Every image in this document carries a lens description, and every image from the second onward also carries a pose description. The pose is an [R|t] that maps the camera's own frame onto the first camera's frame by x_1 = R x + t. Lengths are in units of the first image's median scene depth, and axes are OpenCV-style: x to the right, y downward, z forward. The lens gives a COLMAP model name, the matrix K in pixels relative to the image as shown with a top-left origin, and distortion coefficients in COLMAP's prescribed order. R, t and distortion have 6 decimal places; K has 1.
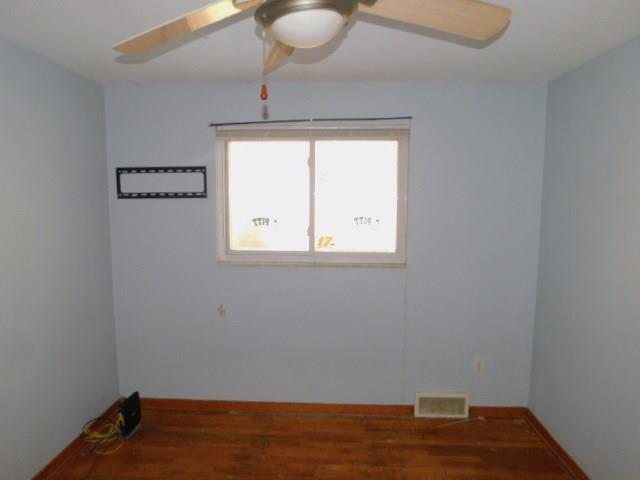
lens RADIAL K [[425.5, 0, 319.8], [0, 425.5, 245.3], [0, 0, 1]] dist [-0.036183, 0.033766]
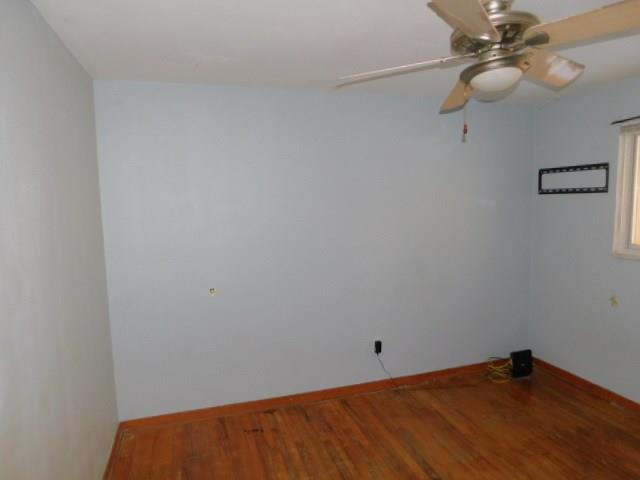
lens RADIAL K [[425.5, 0, 319.6], [0, 425.5, 241.9], [0, 0, 1]] dist [-0.036183, 0.033766]
pose [[0.351950, 0.089262, -0.931753, 0.472685], [-0.086099, 0.994310, 0.062733, 0.006946], [0.932051, 0.058144, 0.357633, -0.039817]]
